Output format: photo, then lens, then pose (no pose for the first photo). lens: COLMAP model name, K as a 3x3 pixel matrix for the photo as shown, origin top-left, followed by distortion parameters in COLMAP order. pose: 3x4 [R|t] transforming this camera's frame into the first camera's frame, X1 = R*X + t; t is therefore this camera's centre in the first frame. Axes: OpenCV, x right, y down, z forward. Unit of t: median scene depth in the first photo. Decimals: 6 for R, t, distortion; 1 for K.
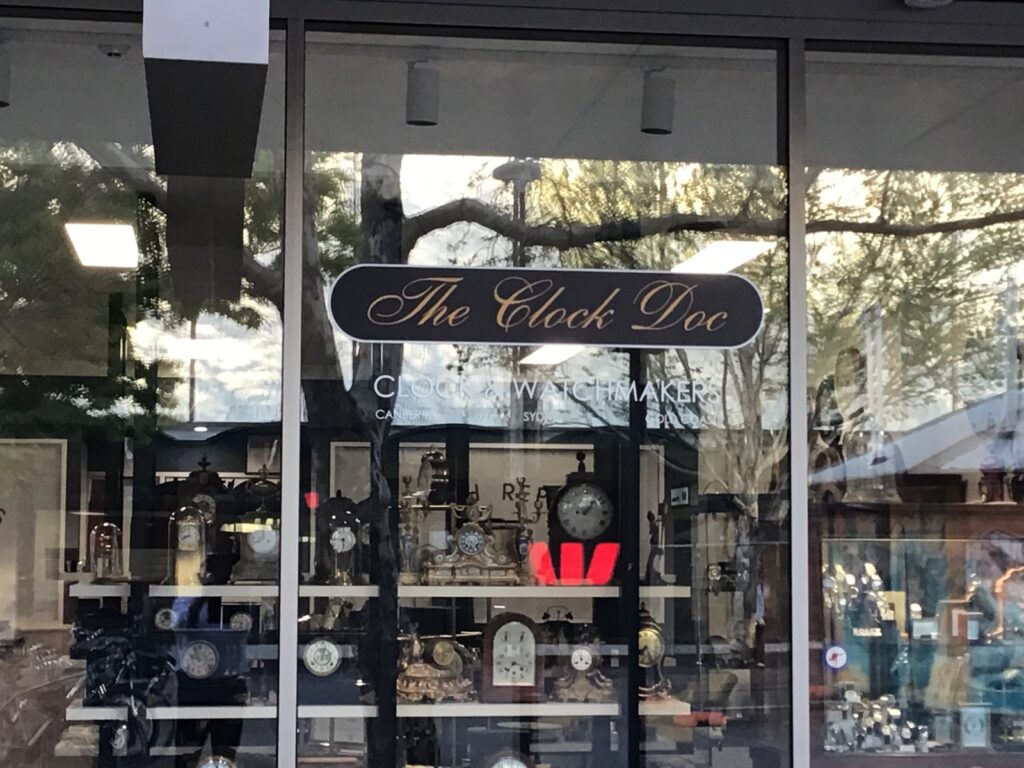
lens RADIAL K [[2189.3, 0, 512.0], [0, 2189.3, 384.0], [0, 0, 1]] dist [0.071648, 0.100979]
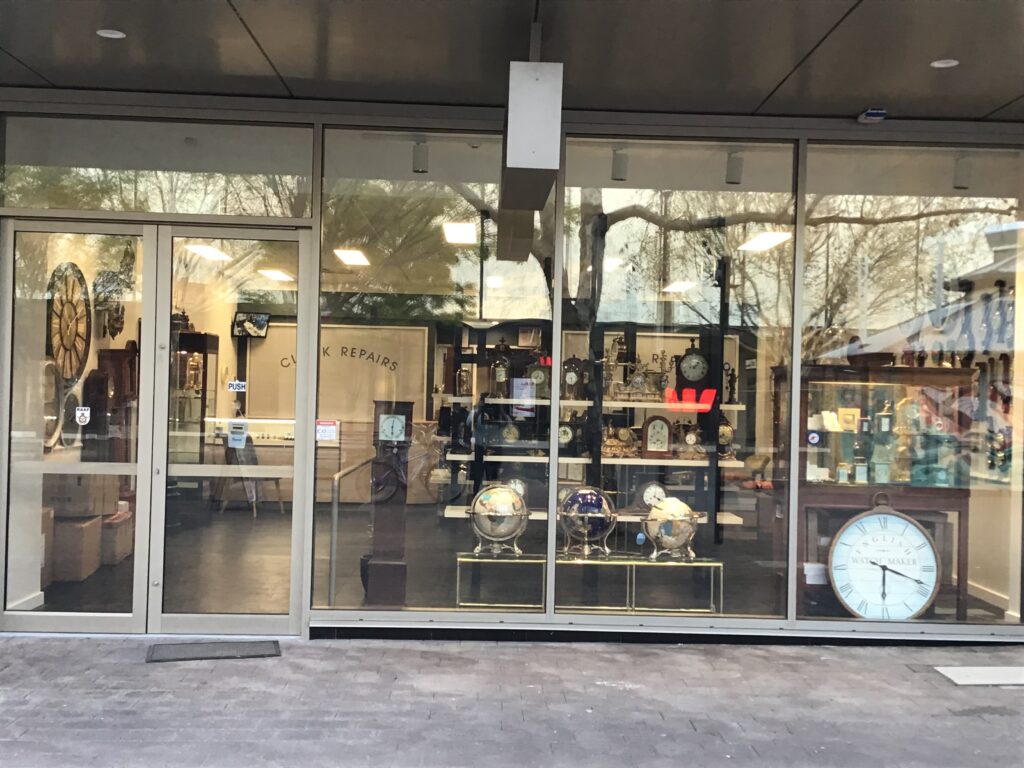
lens RADIAL K [[1255.3, 0, 511.9], [0, 1255.3, 368.6], [0, 0, 1]] dist [0.004336, -0.008445]
pose [[0.993395, 0.020457, -0.112905, -0.003116], [-0.014018, 0.998245, 0.057529, -0.005154], [0.113884, -0.055567, 0.991939, -0.167096]]
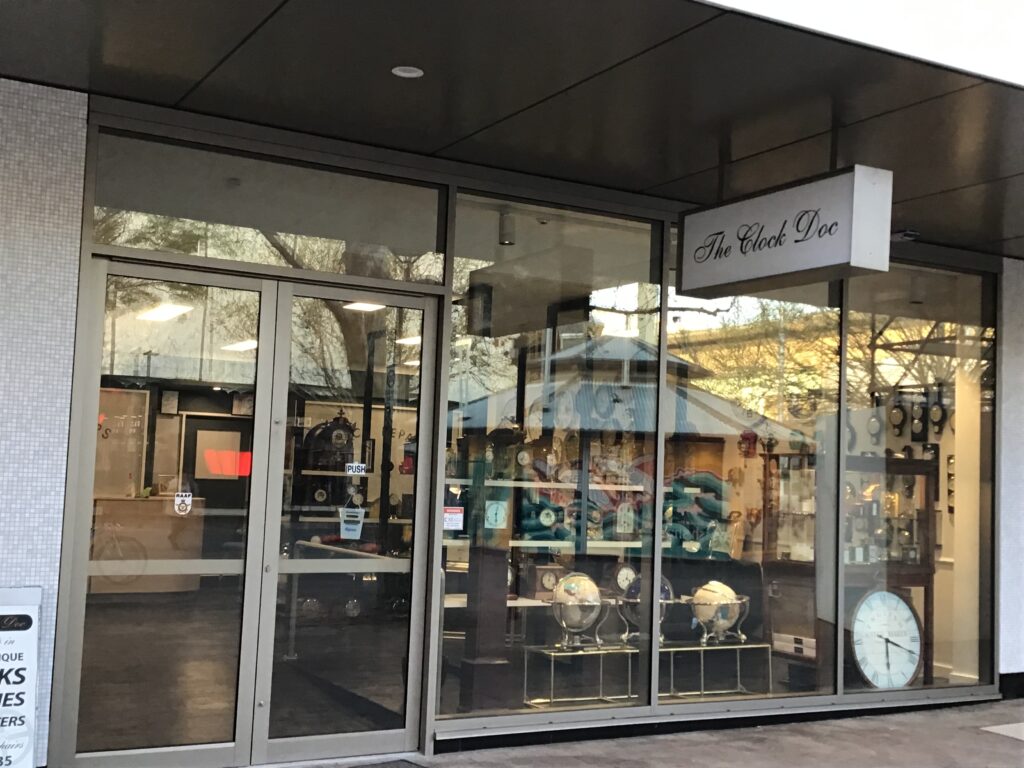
lens RADIAL K [[1271.4, 0, 512.5], [0, 1271.4, 360.6], [0, 0, 1]] dist [0.016853, 0.017606]
pose [[0.934648, 0.064163, 0.349736, -0.483234], [-0.062109, 0.997923, -0.017100, 0.001145], [-0.350107, -0.005739, 0.936692, -0.086259]]
